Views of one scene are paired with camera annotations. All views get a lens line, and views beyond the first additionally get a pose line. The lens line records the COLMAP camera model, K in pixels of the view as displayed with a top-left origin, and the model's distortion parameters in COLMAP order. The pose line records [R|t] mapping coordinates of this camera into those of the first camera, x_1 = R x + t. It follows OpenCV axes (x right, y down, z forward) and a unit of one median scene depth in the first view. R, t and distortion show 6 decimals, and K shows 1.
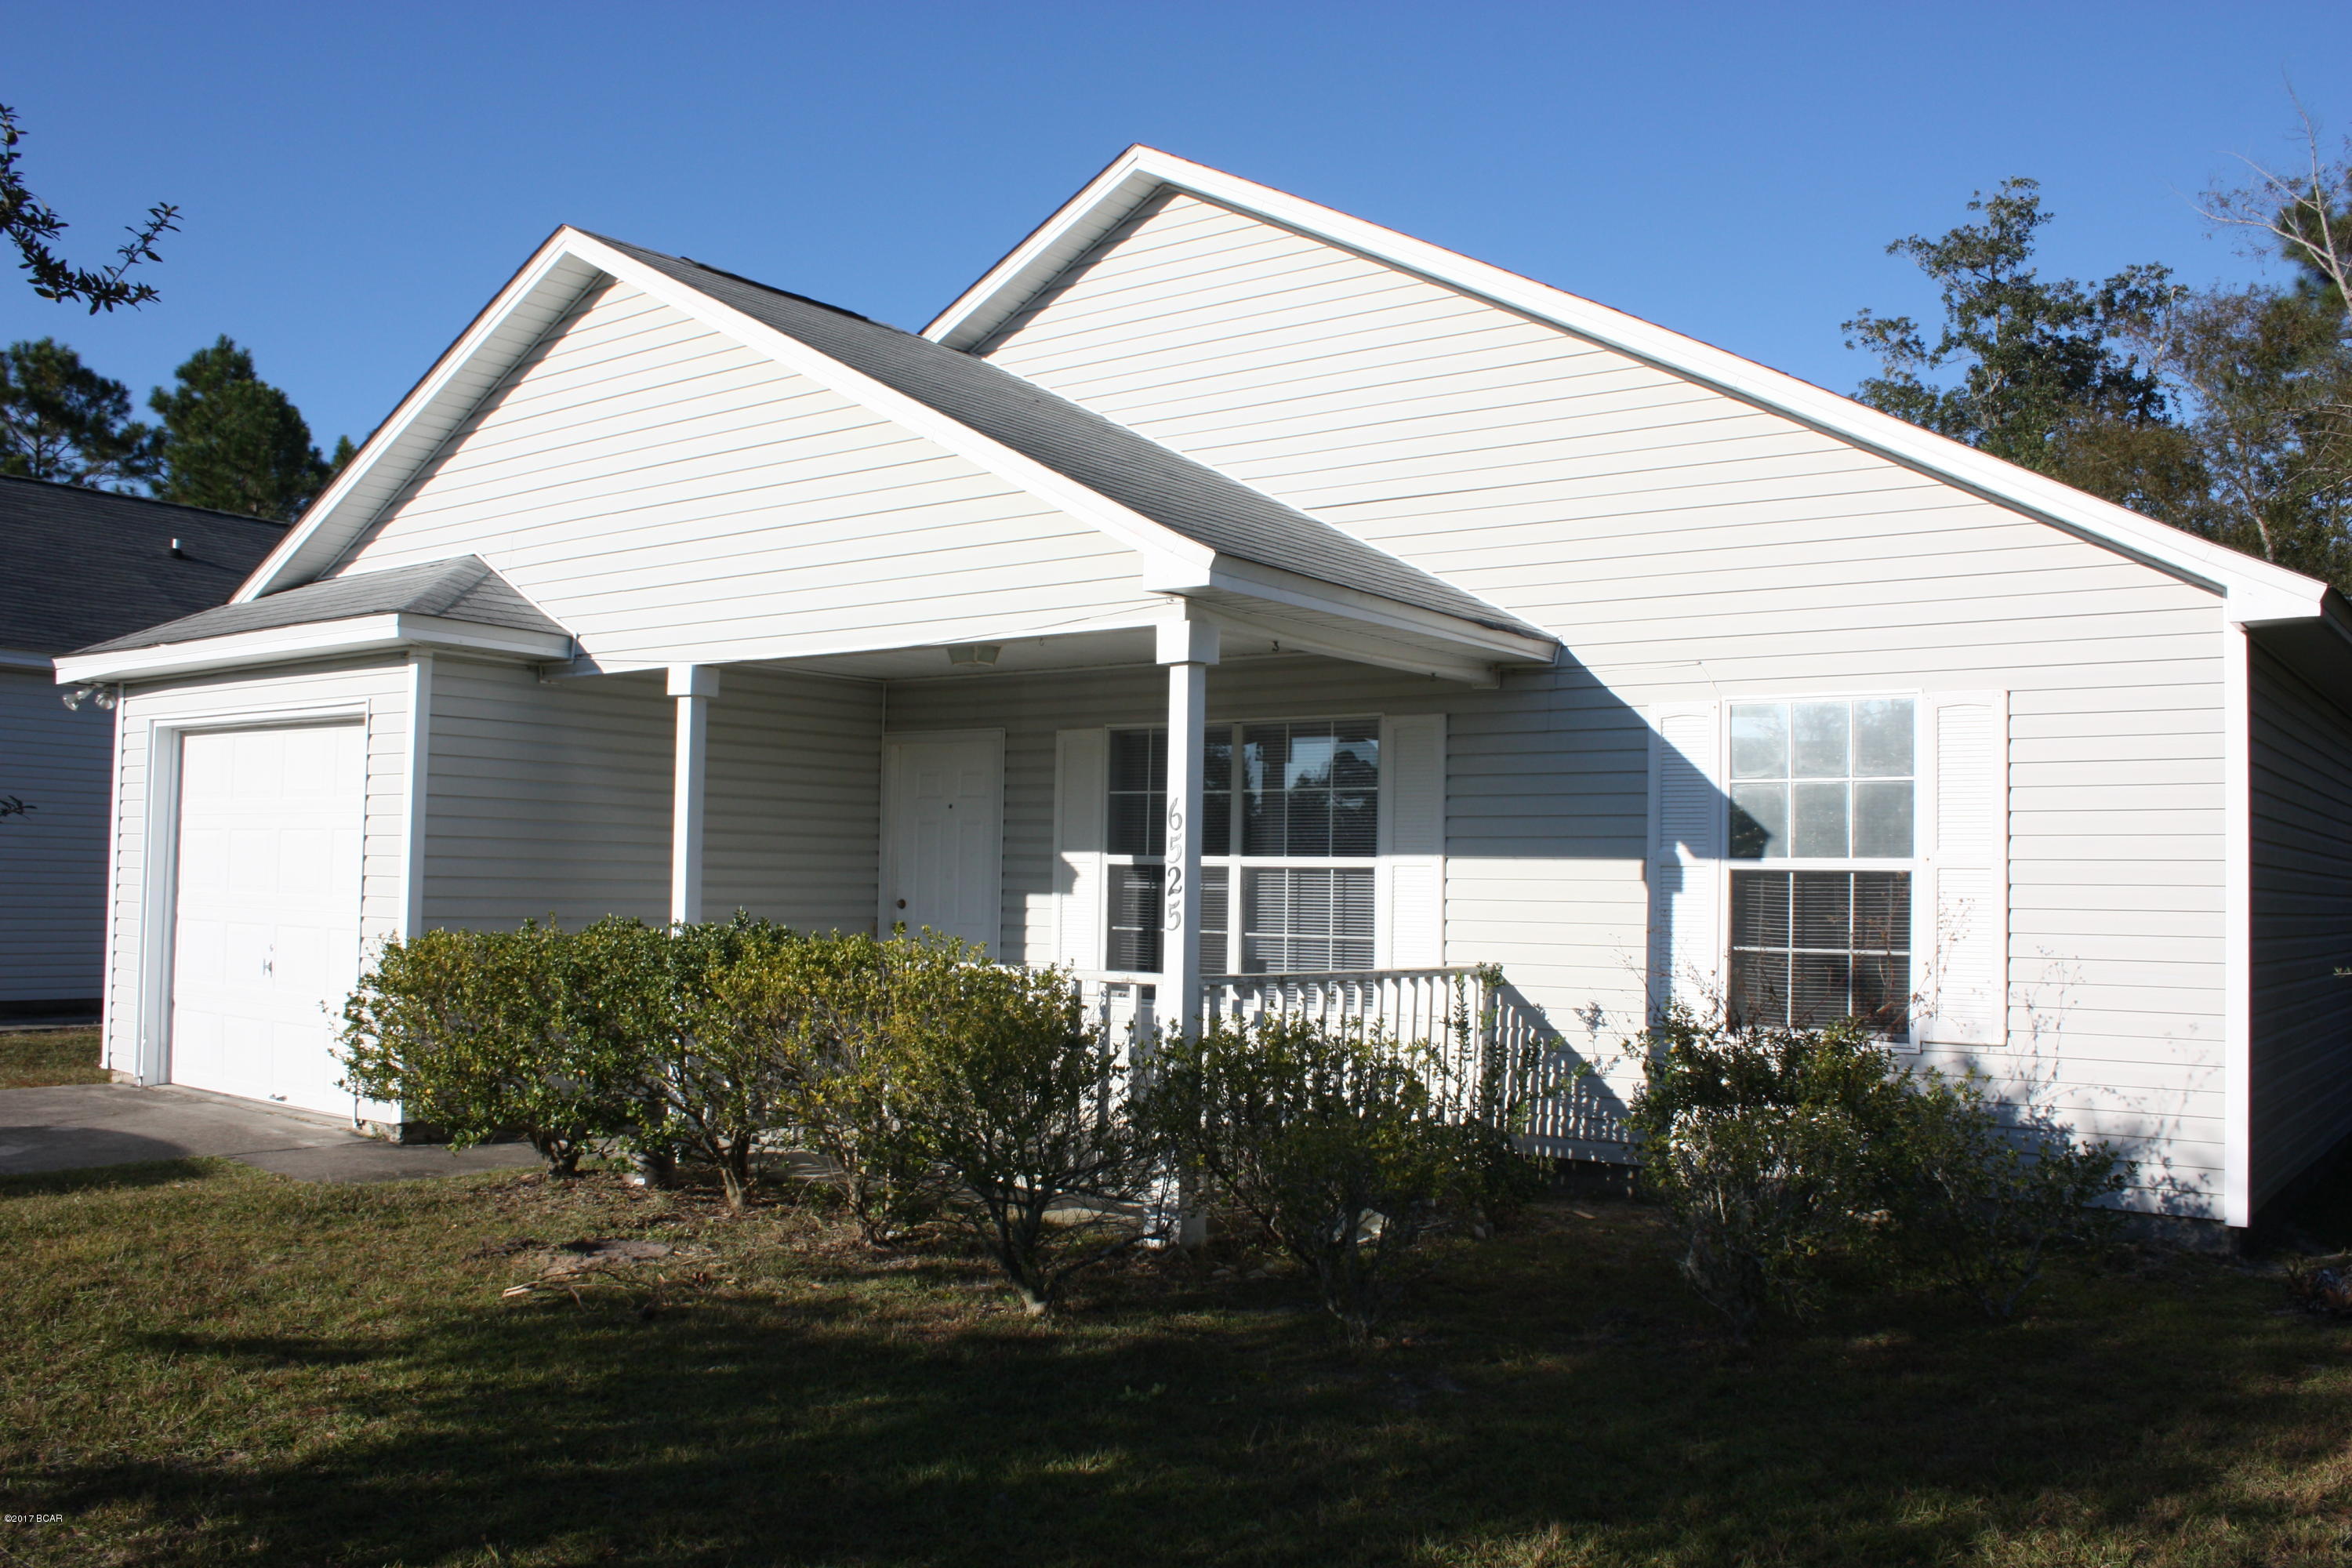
lens RADIAL K [[1946.5, 0, 1240.0], [0, 1946.5, 788.8], [0, 0, 1]] dist [-0.172069, 0.169115]
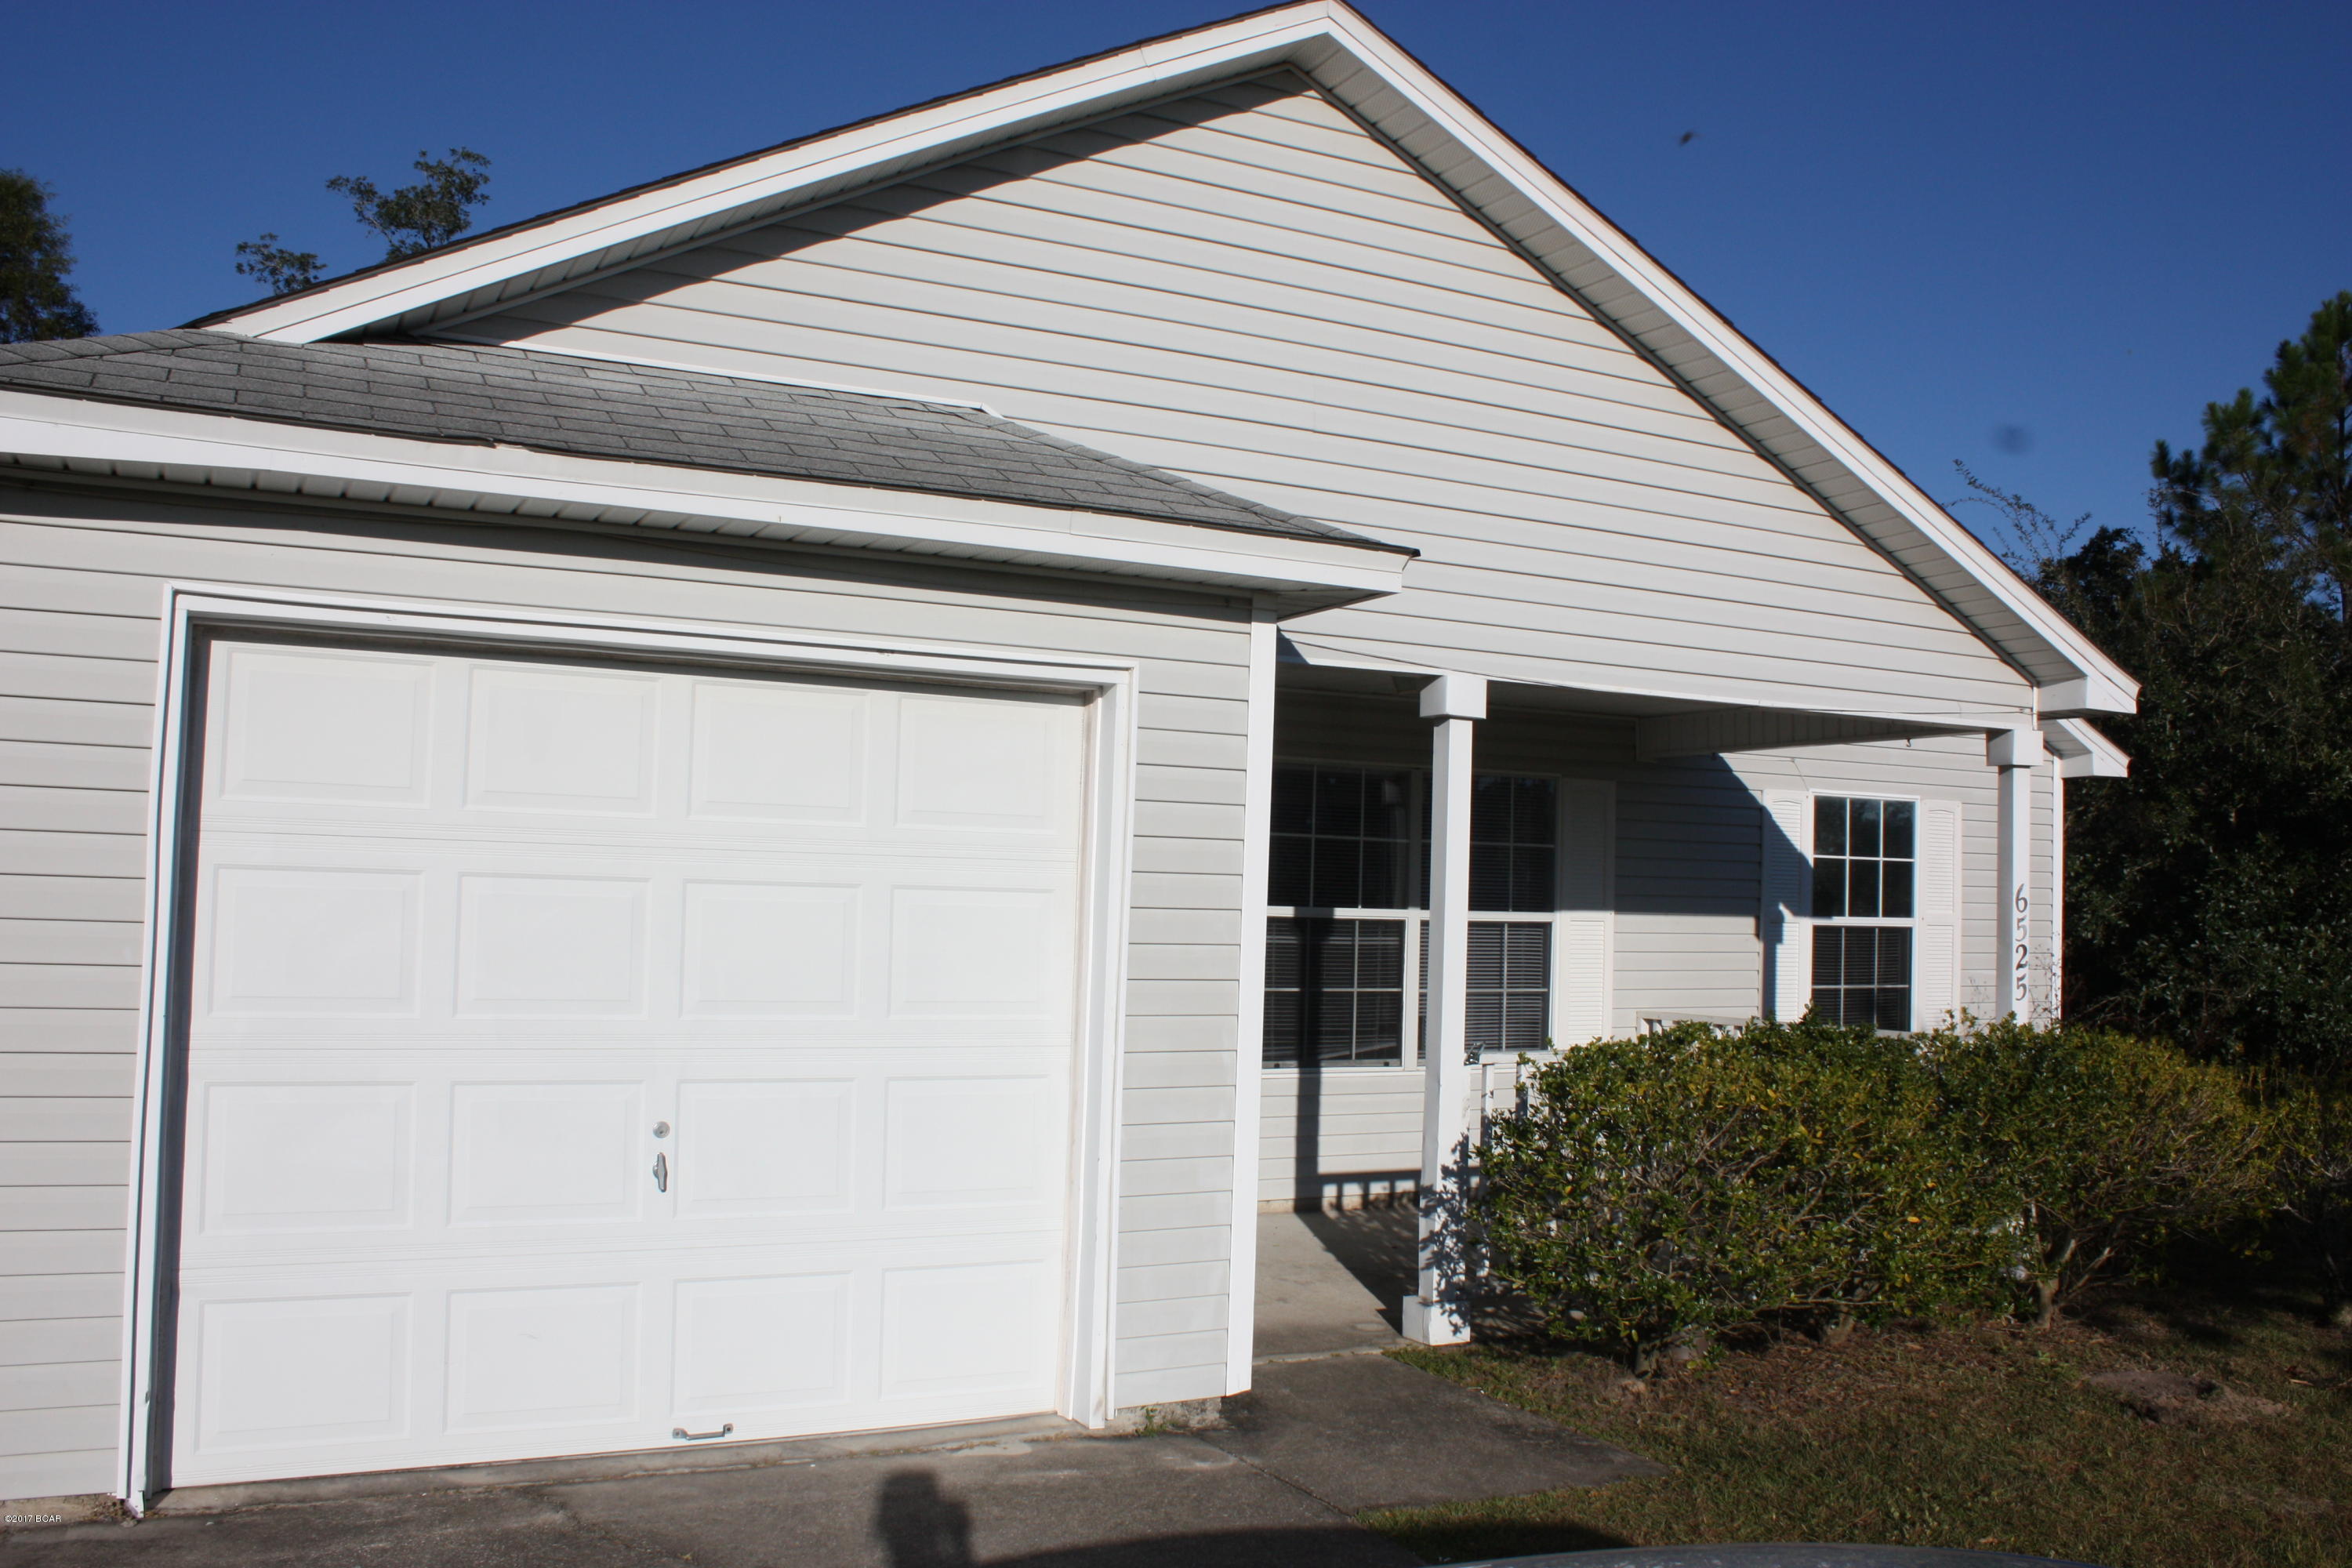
lens RADIAL K [[1946.5, 0, 1240.0], [0, 1946.5, 788.8], [0, 0, 1]] dist [-0.172069, 0.169115]
pose [[0.445605, 0.044191, 0.894138, -0.957808], [-0.059325, 0.998043, -0.019761, -0.000464], [-0.893262, -0.044239, 0.447355, 0.706599]]
